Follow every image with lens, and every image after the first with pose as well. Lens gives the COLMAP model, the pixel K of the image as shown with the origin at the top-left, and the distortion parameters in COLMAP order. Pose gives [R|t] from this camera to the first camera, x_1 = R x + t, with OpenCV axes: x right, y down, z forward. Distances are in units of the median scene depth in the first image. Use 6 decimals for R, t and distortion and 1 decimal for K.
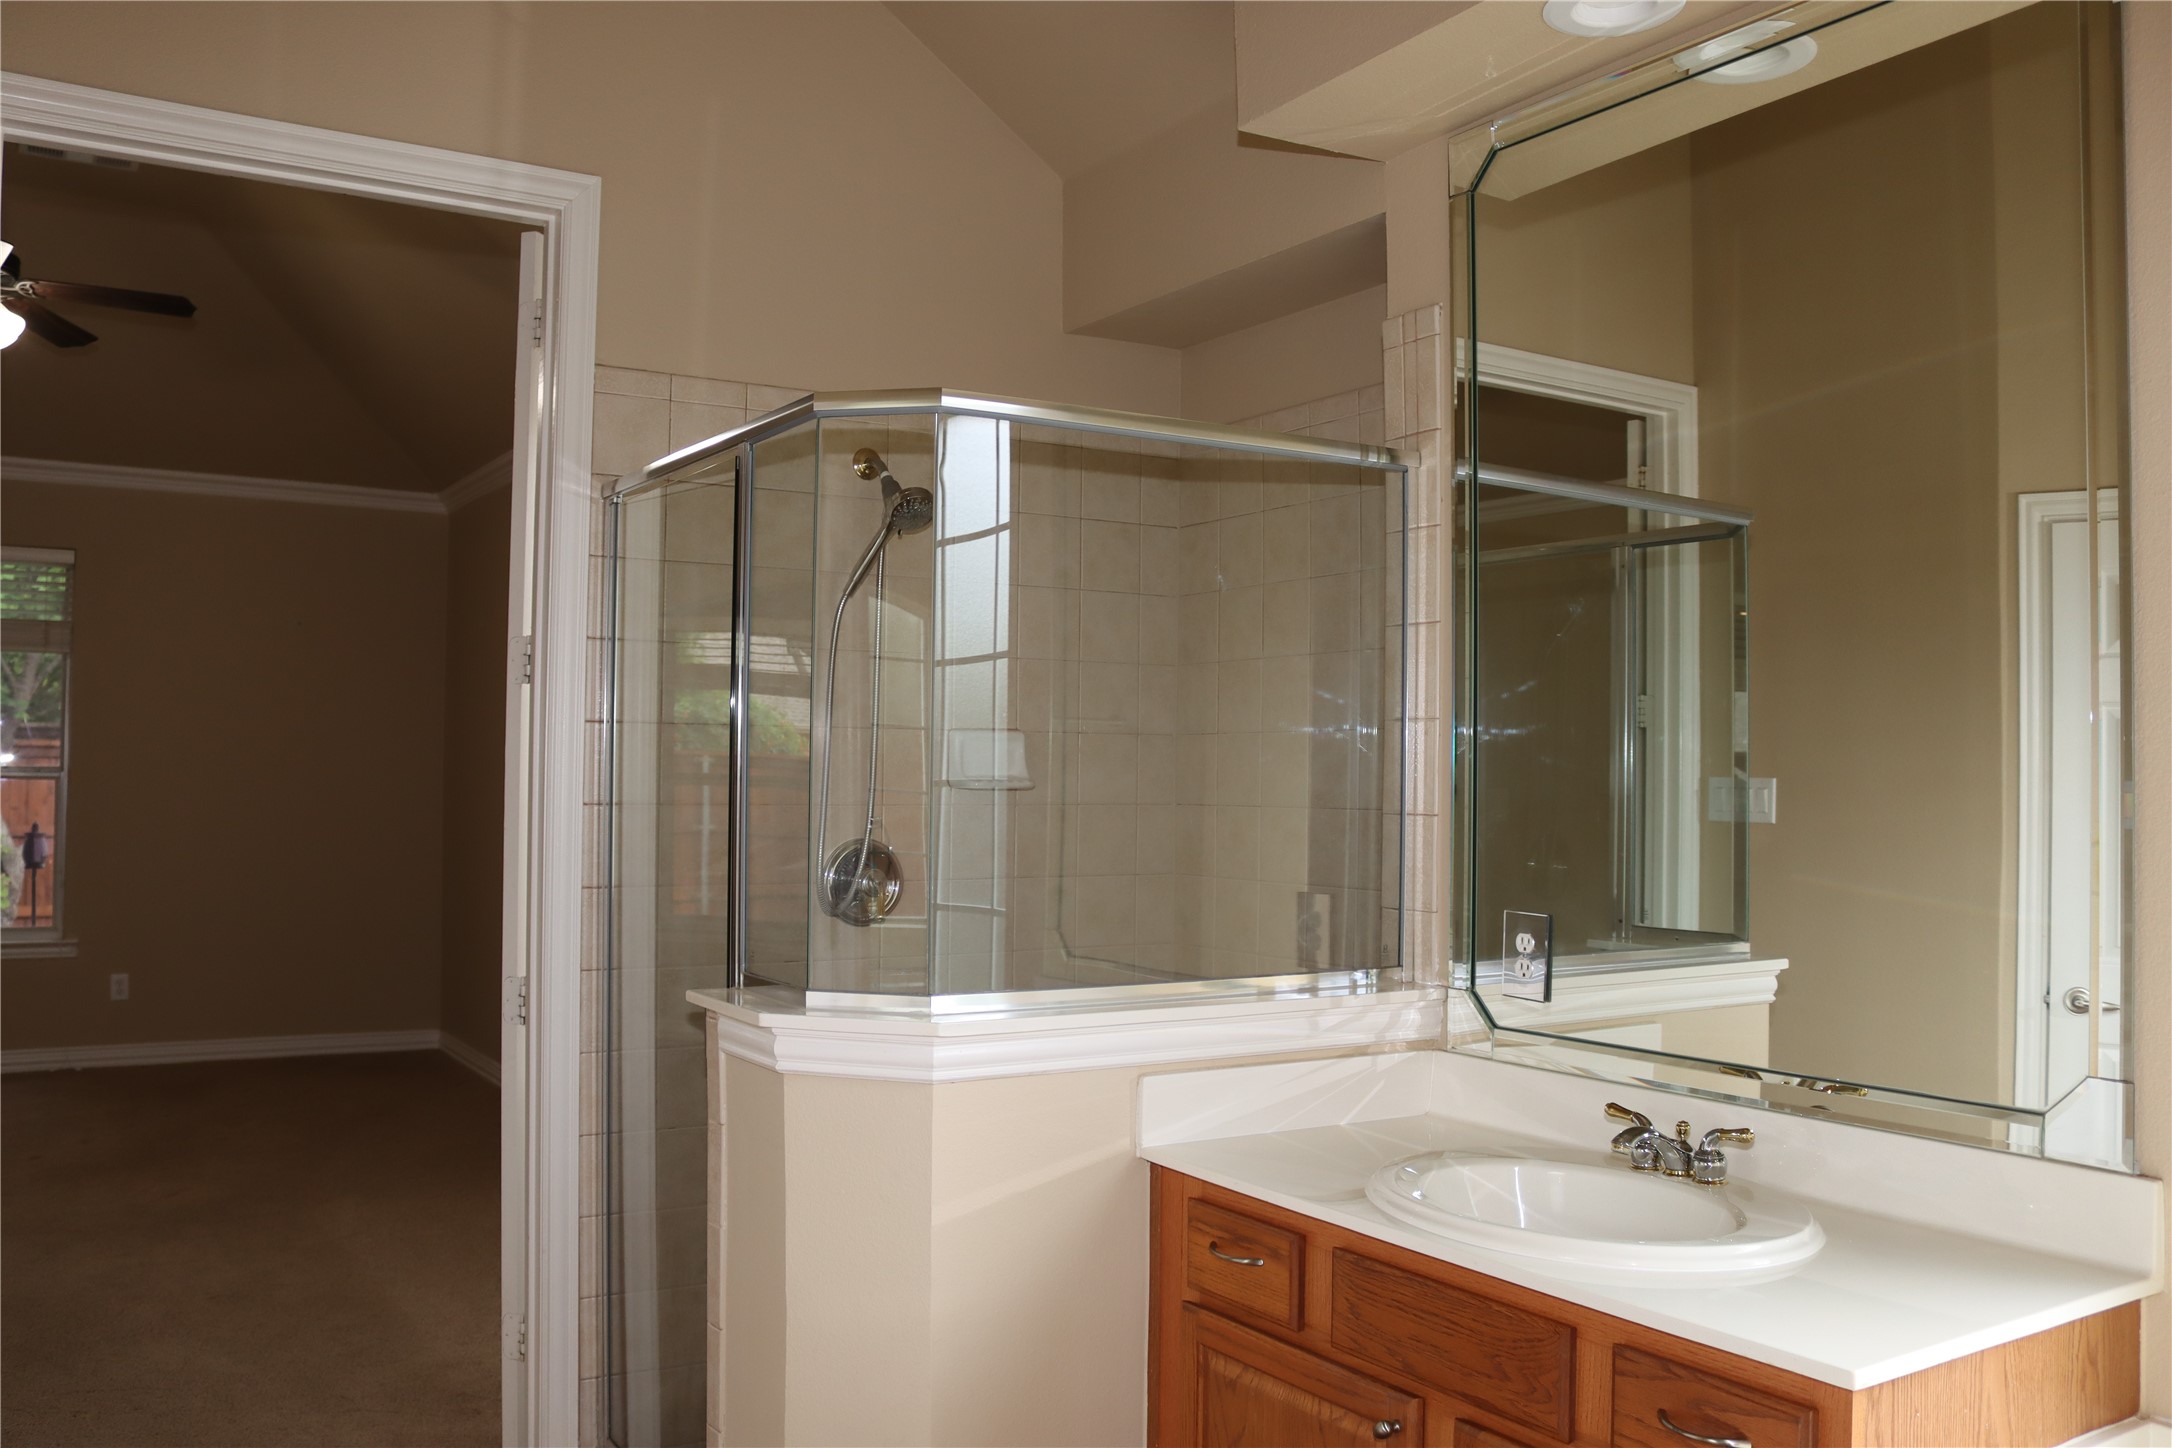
lens RADIAL K [[1806.4, 0, 1076.7], [0, 1806.4, 731.4], [0, 0, 1]] dist [-0.152316, 0.127326]
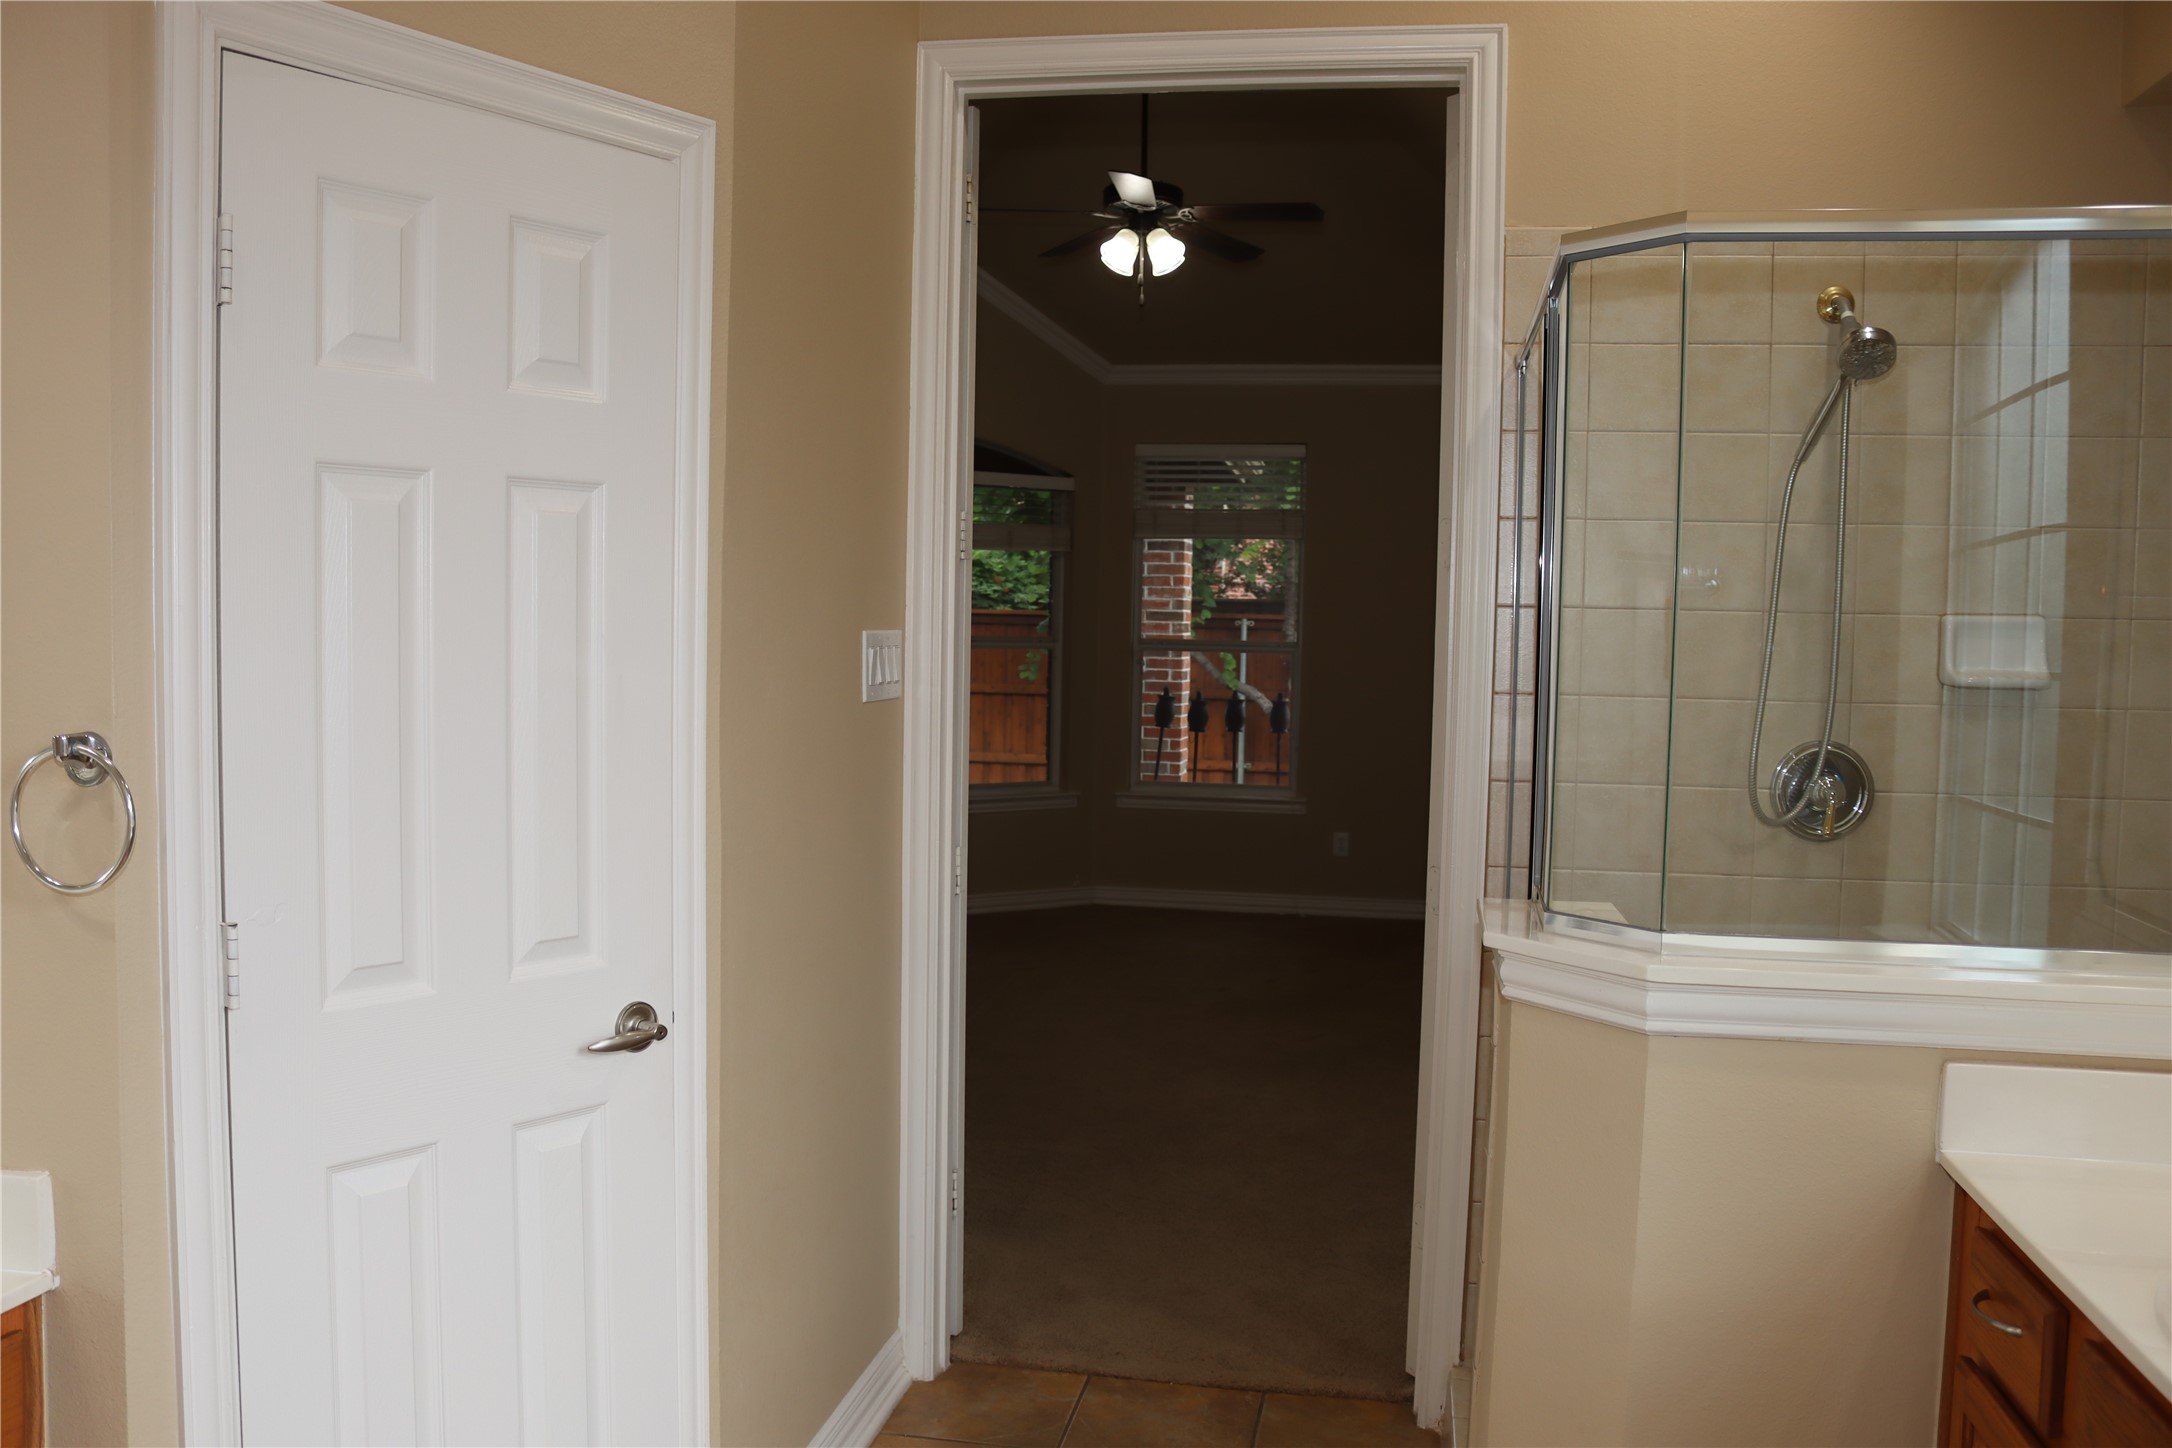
lens RADIAL K [[1806.4, 0, 1076.7], [0, 1806.4, 731.4], [0, 0, 1]] dist [-0.152316, 0.127326]
pose [[0.739294, 0.041971, -0.672073, 0.187686], [0.005737, 0.997627, 0.068612, -0.005265], [0.673358, -0.054580, 0.737299, 0.132408]]
